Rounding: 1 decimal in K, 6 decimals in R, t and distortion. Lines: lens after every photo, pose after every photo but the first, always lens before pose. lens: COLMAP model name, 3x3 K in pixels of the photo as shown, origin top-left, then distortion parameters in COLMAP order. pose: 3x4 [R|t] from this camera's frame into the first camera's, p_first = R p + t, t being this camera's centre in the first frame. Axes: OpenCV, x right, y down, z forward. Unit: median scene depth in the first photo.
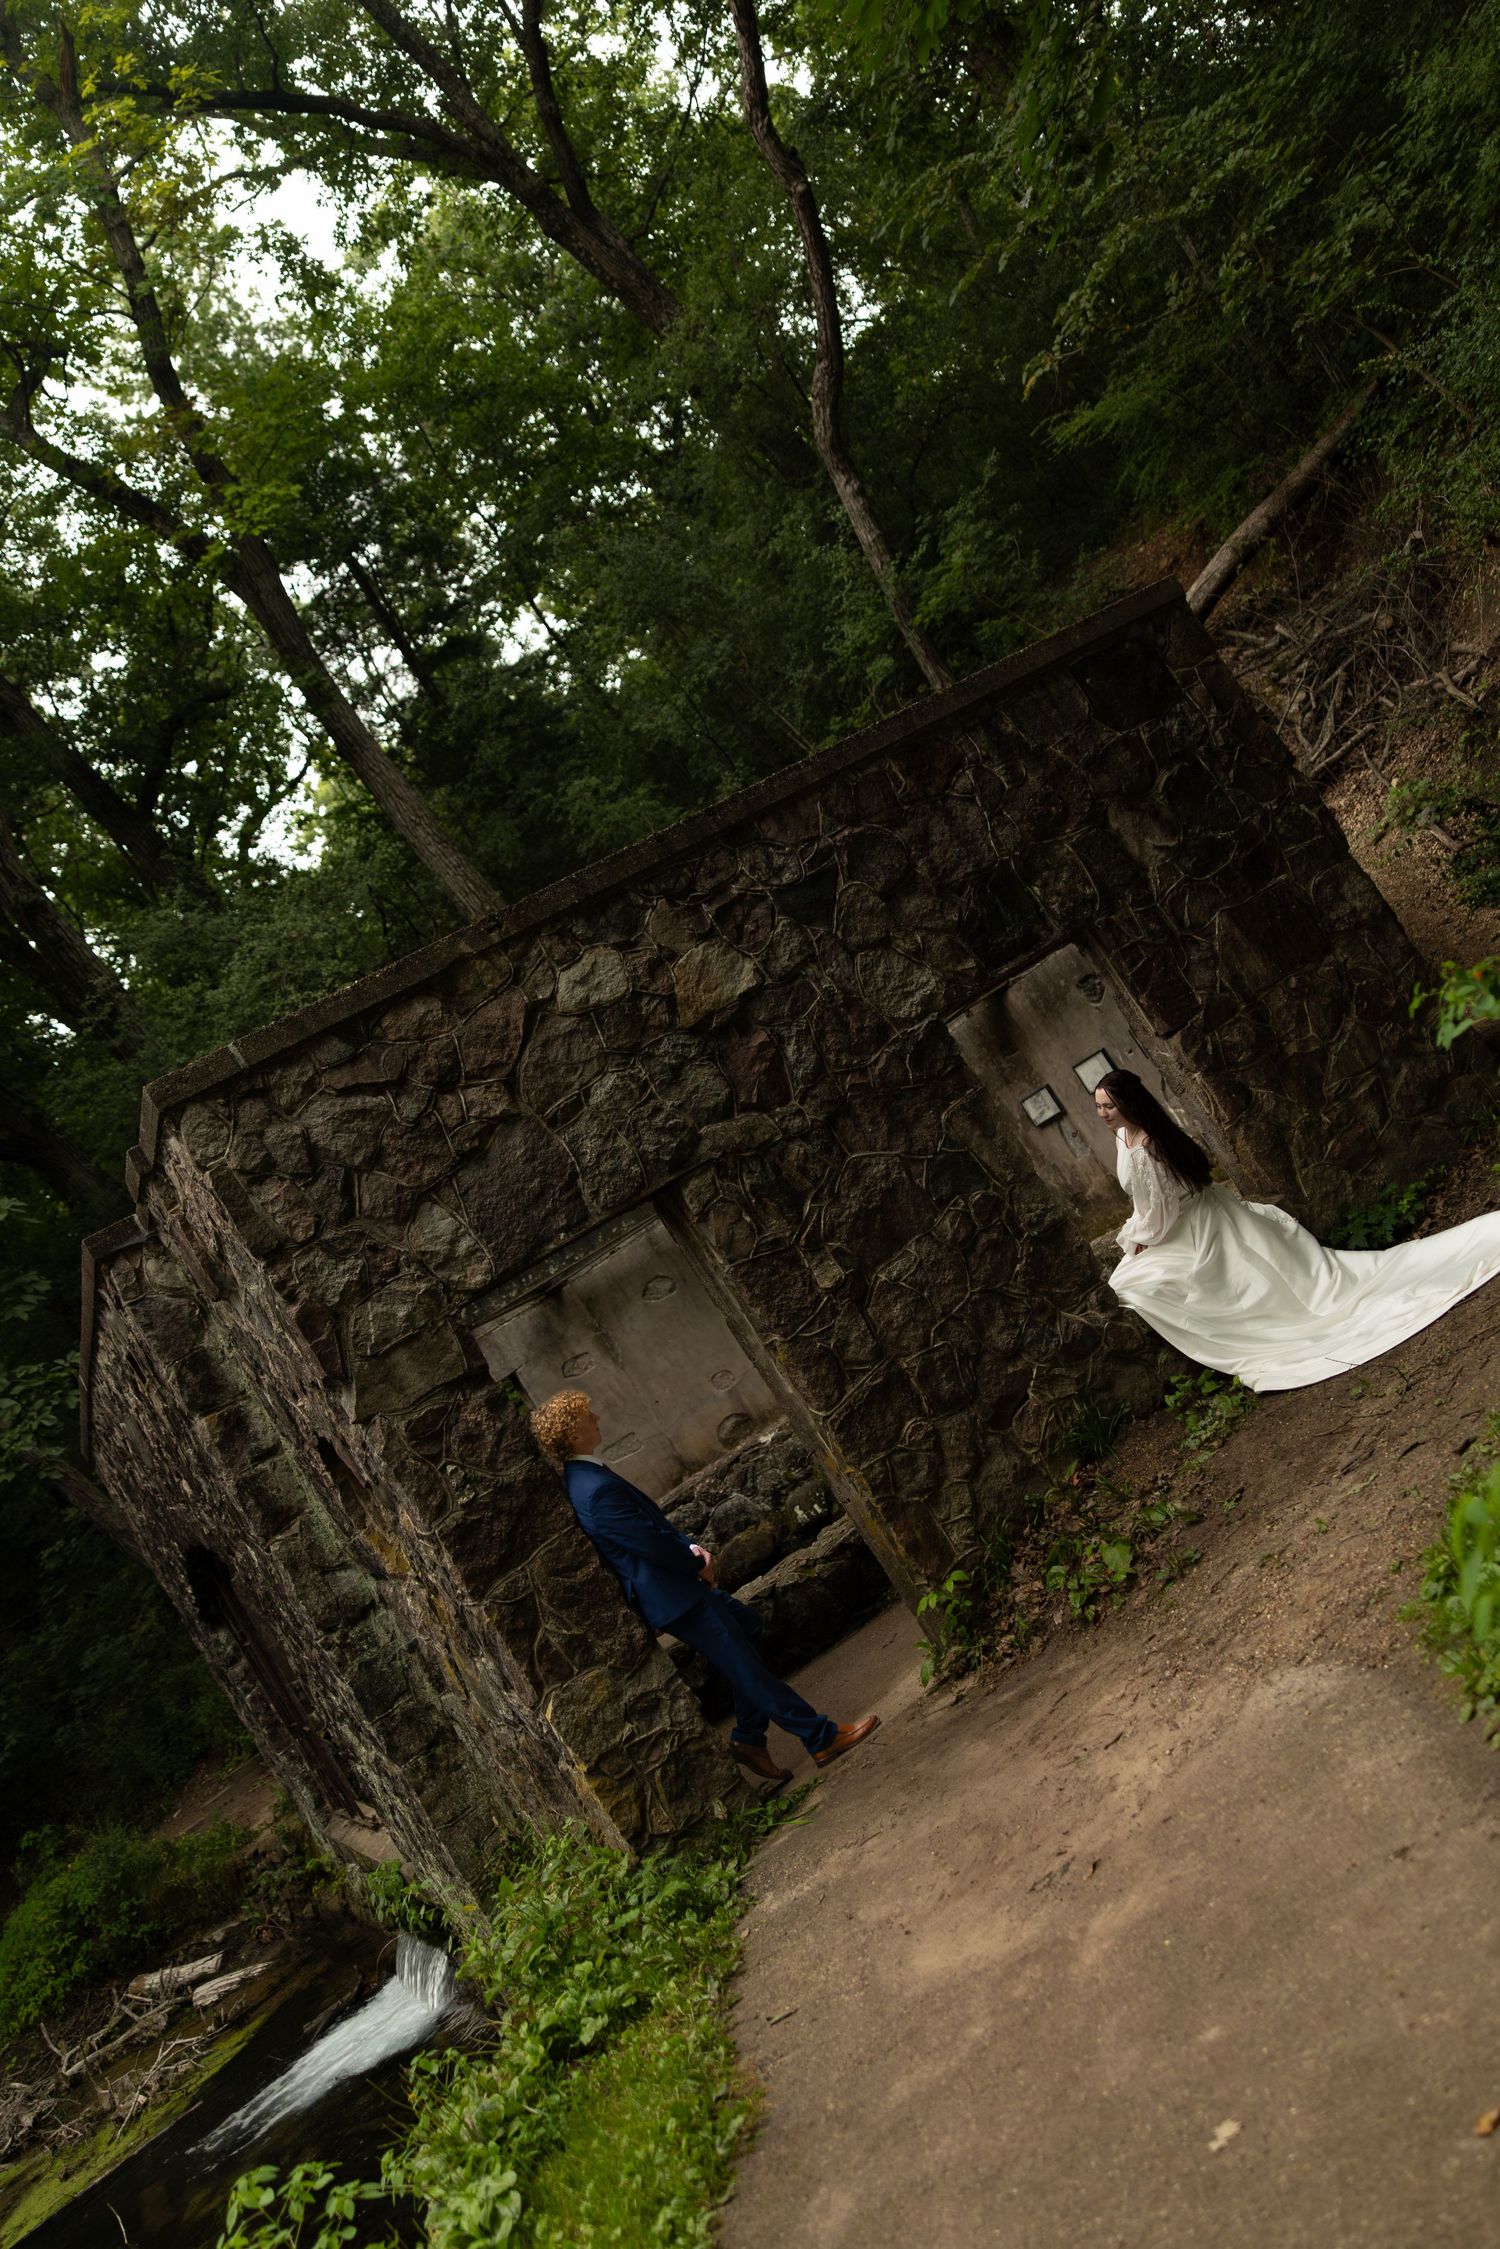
lens RADIAL K [[1794.7, 0, 751.8], [0, 1794.7, 1126.1], [0, 0, 1]] dist [0.000938, -0.019185]
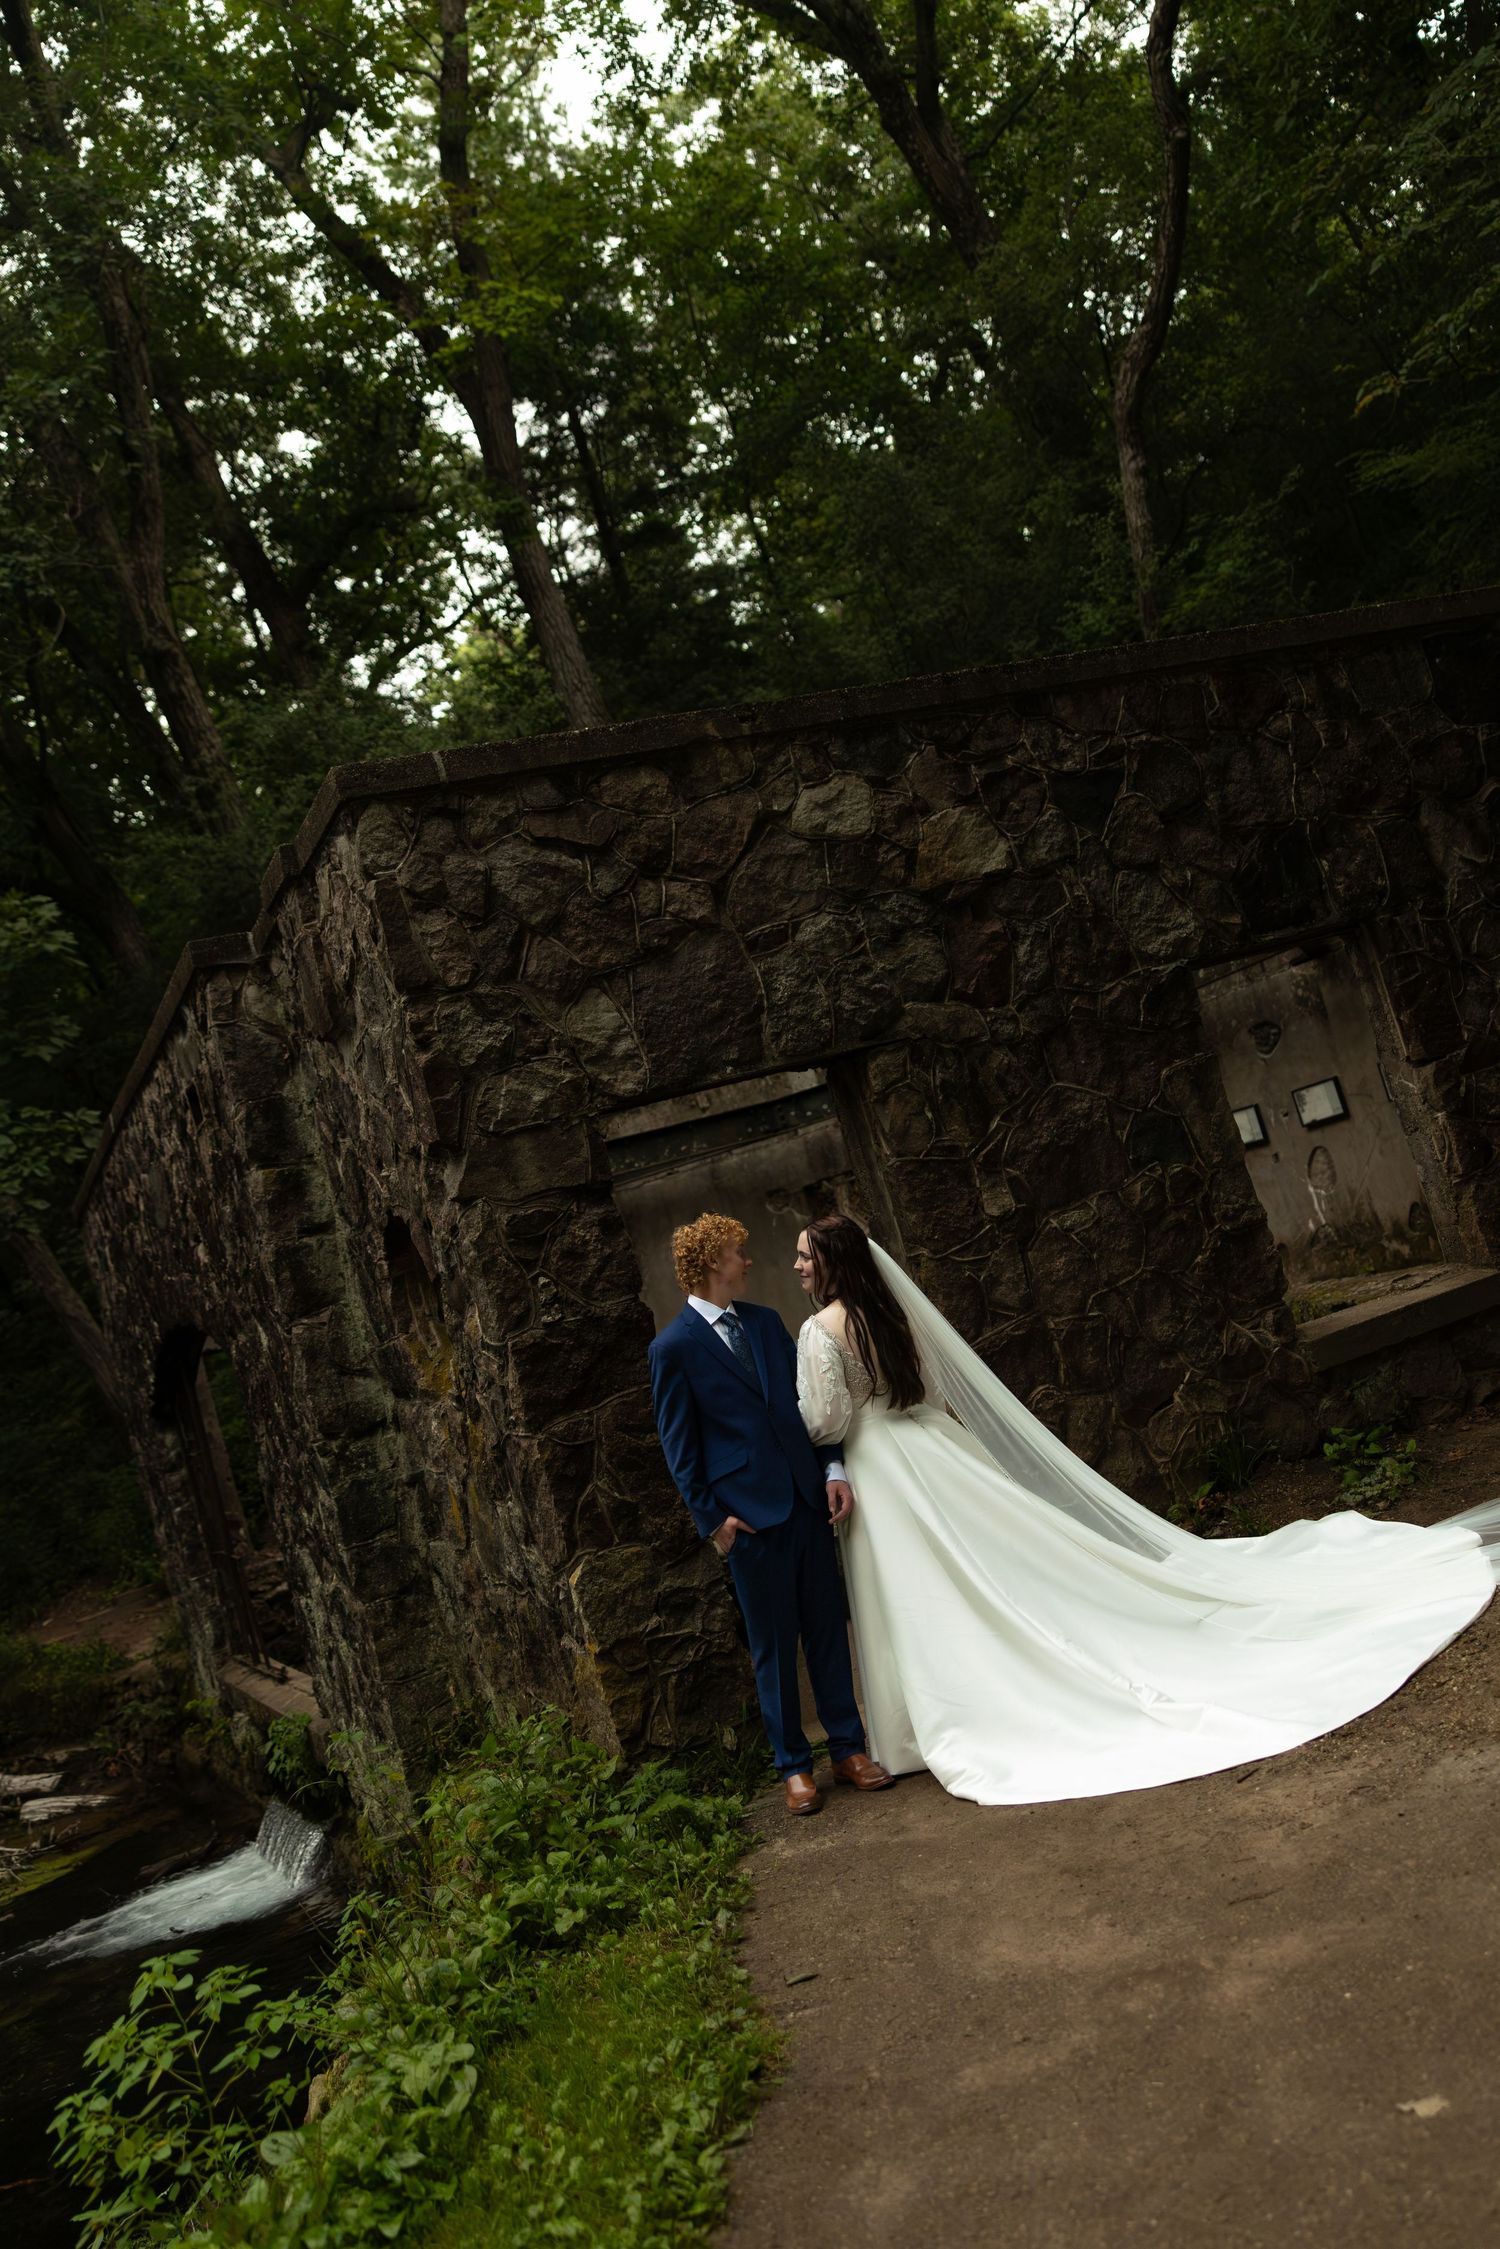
lens RADIAL K [[1884.9, 0, 749.5], [0, 1884.9, 1122.3], [0, 0, 1]] dist [-0.007441, -0.001259]
pose [[0.959176, 0.282314, -0.016719, -0.067236], [-0.282350, 0.959311, 0.000205, 0.076234], [0.016097, 0.004524, 0.999860, 0.067318]]
